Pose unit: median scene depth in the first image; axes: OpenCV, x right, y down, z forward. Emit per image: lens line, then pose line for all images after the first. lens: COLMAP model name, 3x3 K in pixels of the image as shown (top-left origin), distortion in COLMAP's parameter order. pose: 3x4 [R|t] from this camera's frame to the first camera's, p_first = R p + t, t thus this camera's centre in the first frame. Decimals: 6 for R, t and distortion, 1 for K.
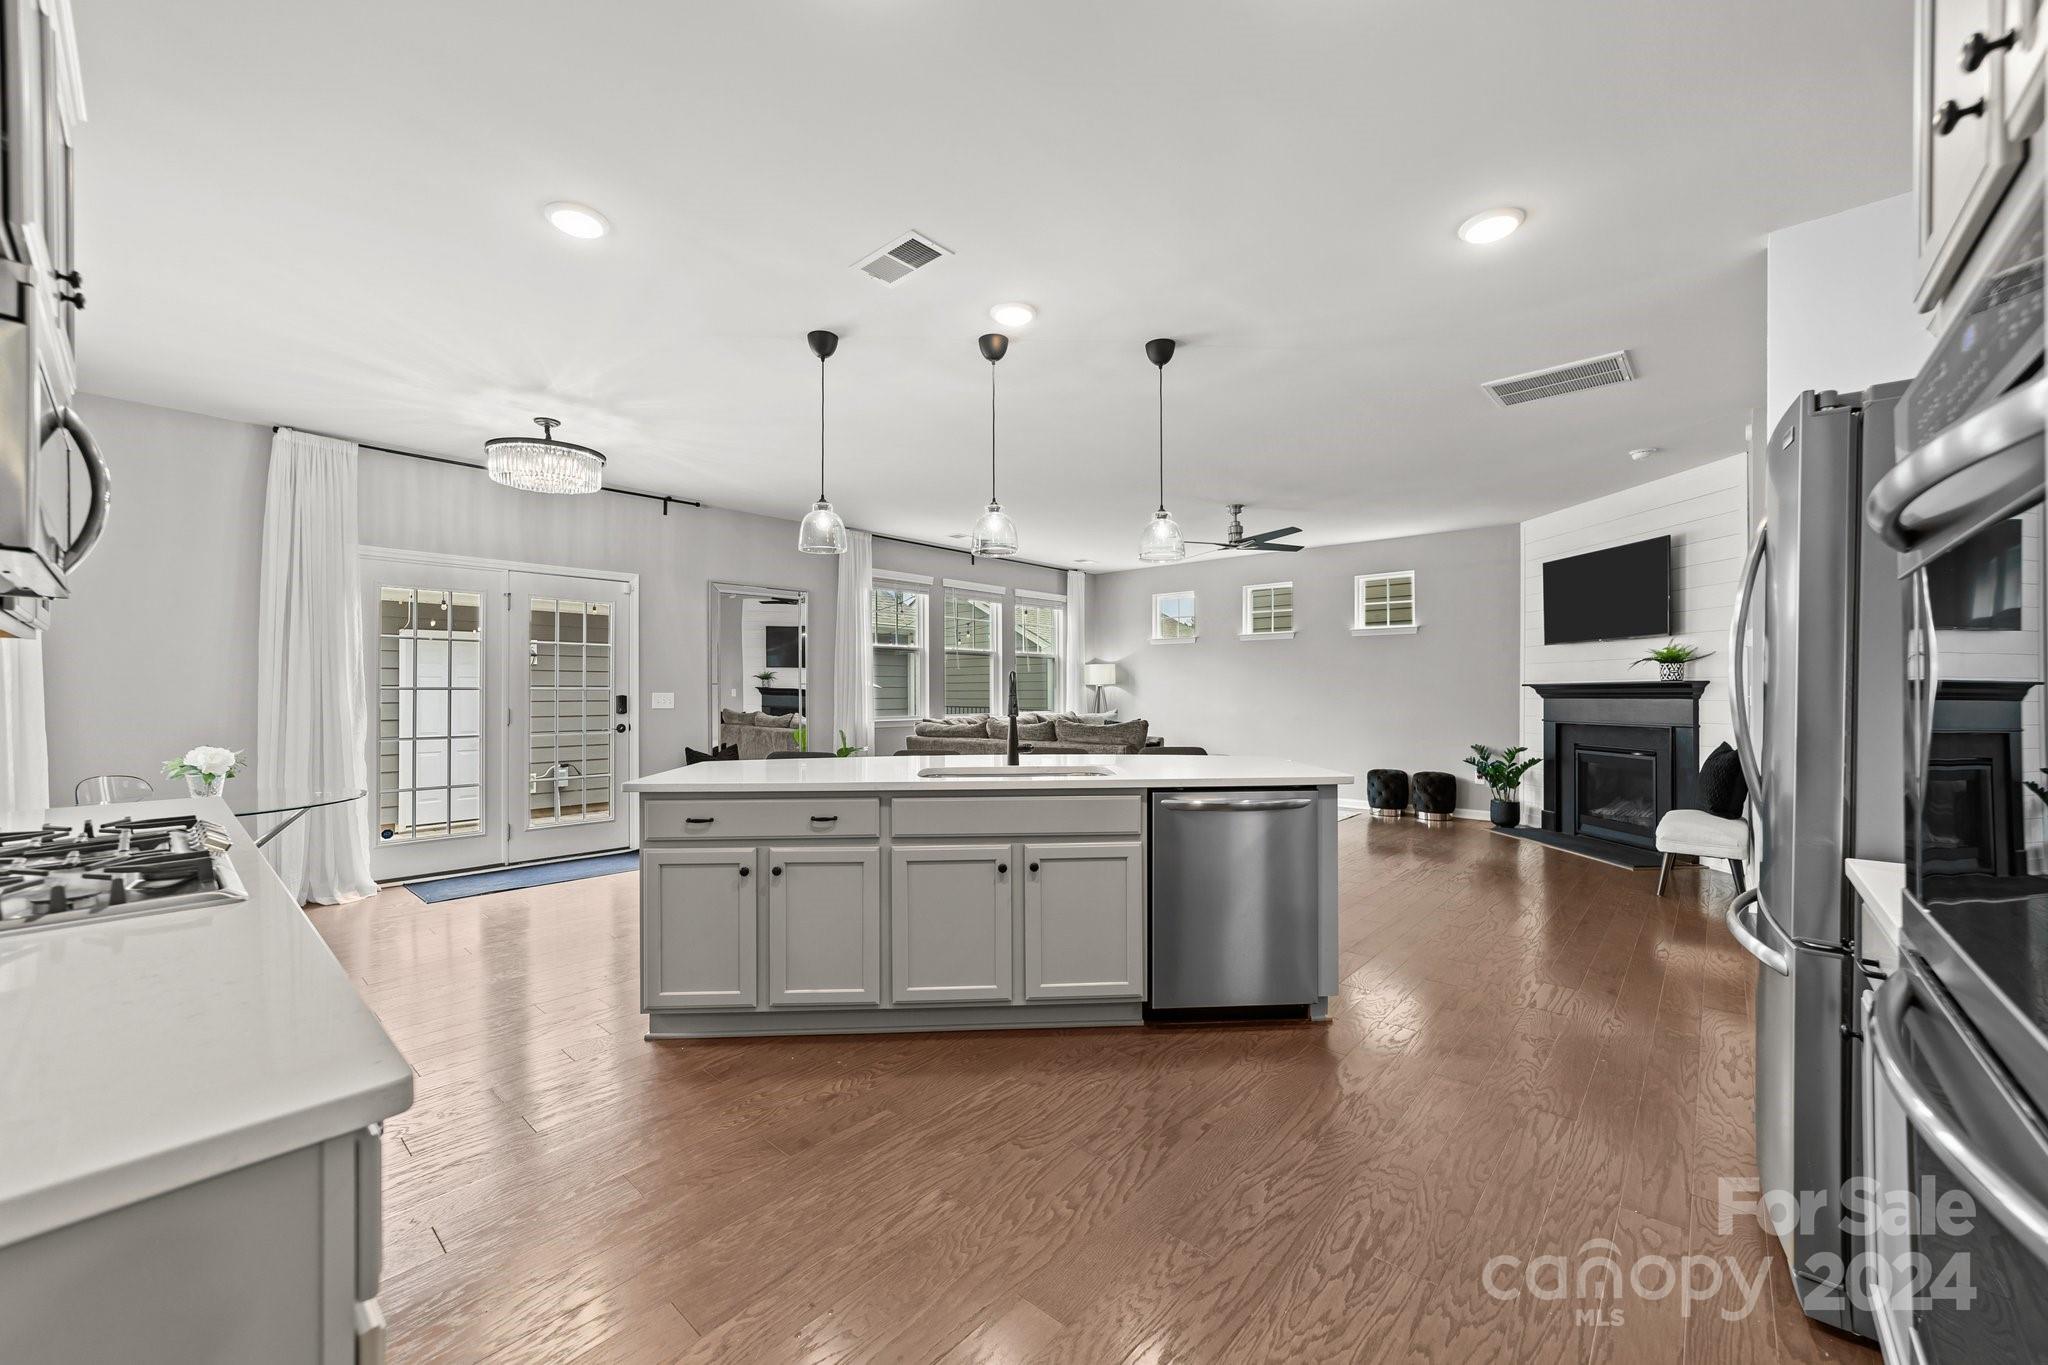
lens RADIAL K [[787.5, 0, 1021.8], [0, 787.5, 686.3], [0, 0, 1]] dist [-0.013465, 0.006462]
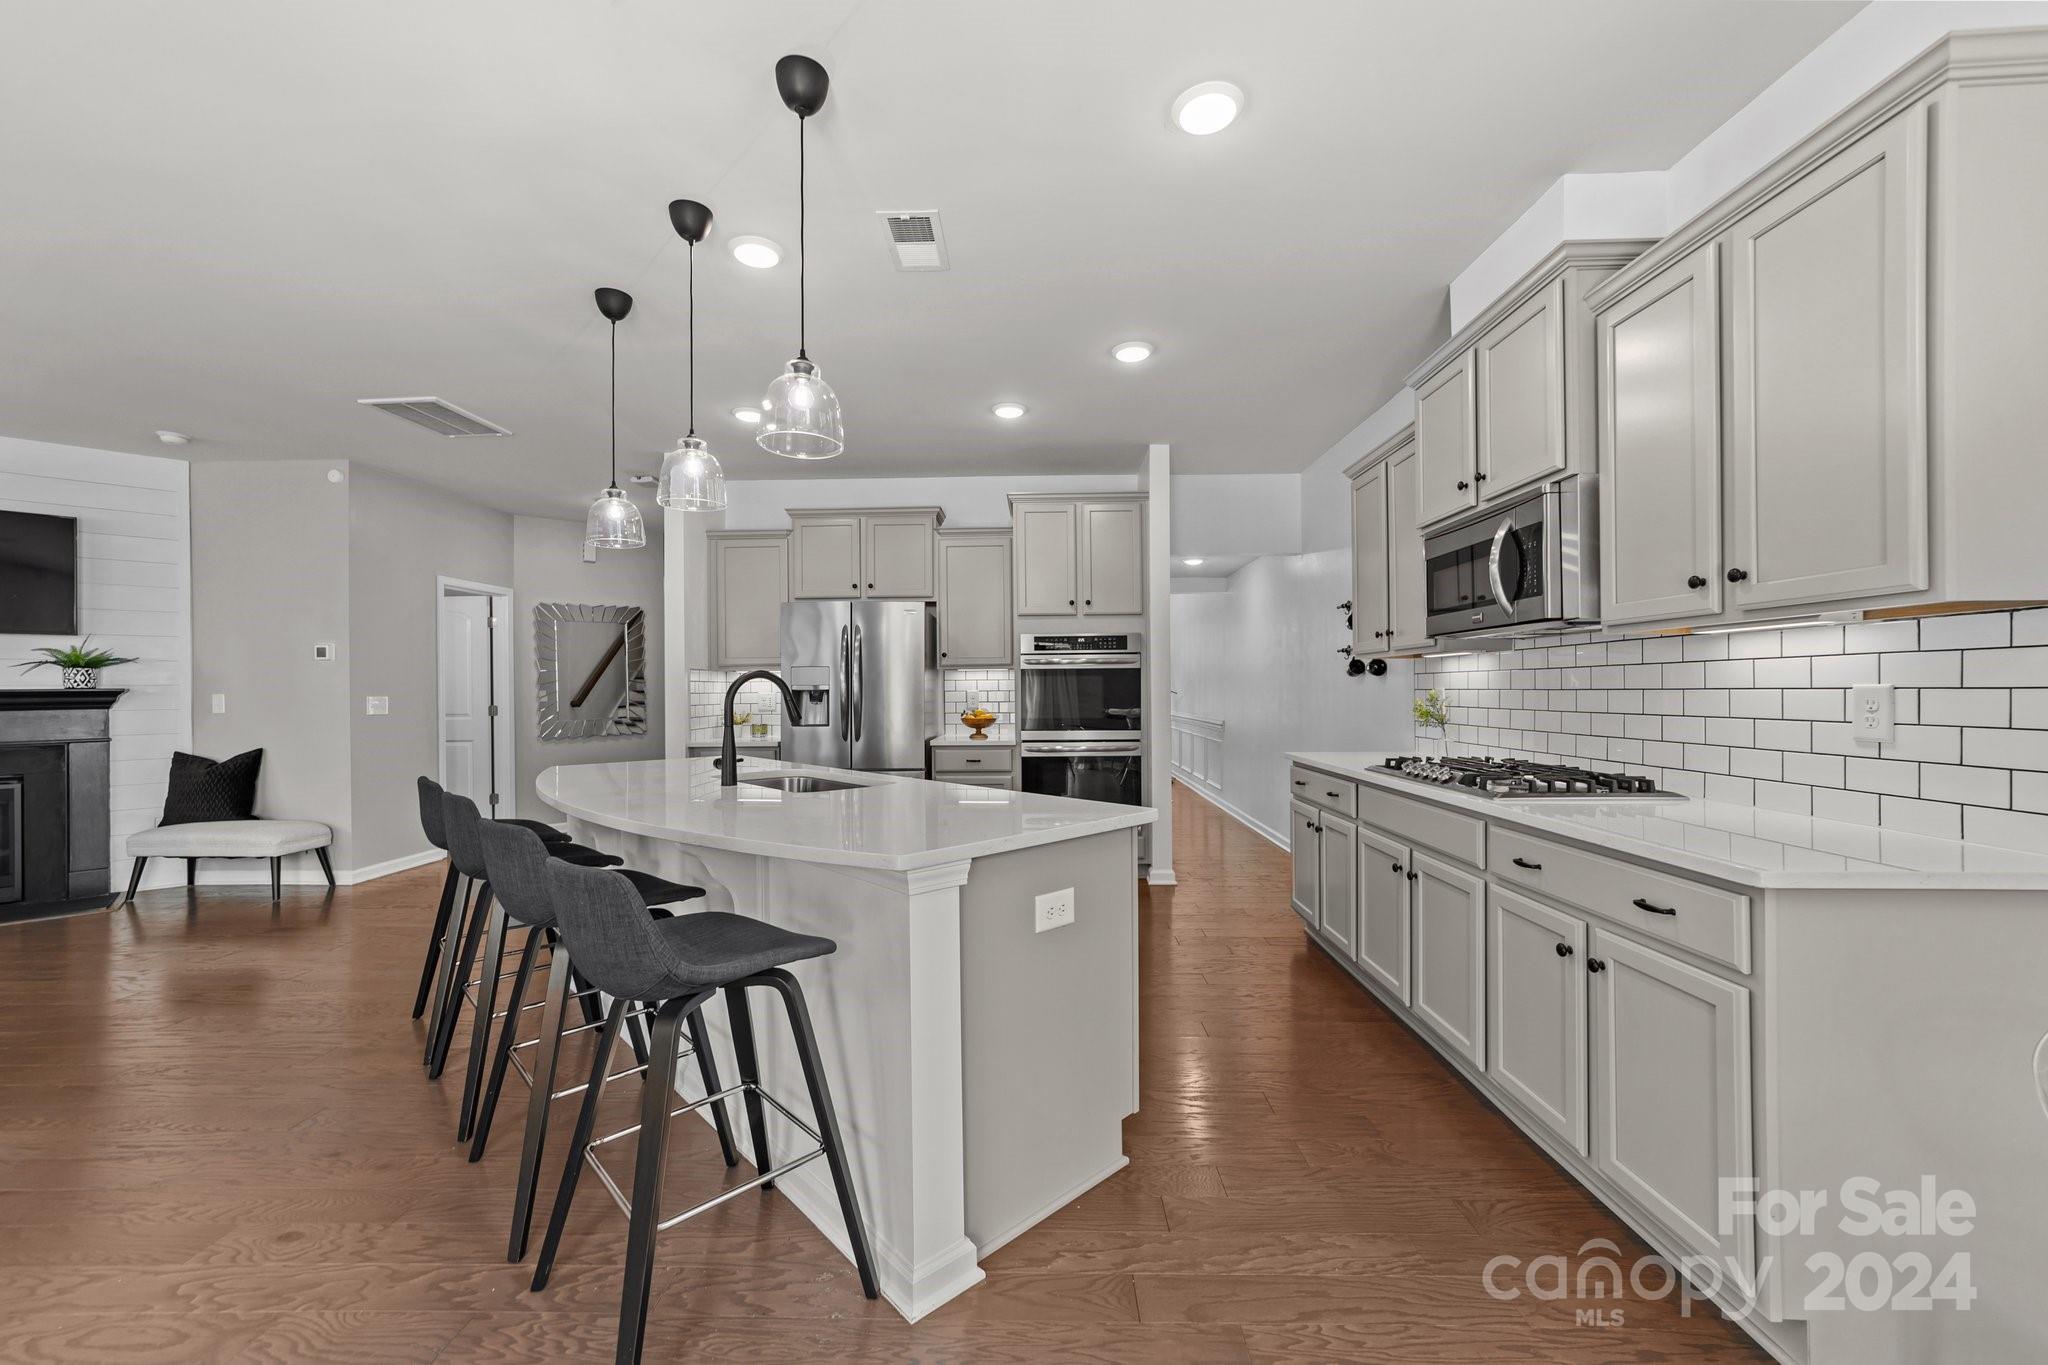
lens RADIAL K [[787.5, 0, 1015.9], [0, 787.5, 686.0], [0, 0, 1]] dist [-0.013465, 0.006462]
pose [[-0.641606, 0.011073, 0.766954, -0.406029], [0.006523, 0.999938, -0.008980, 0.003996], [-0.767007, -0.000759, -0.641639, 0.643585]]
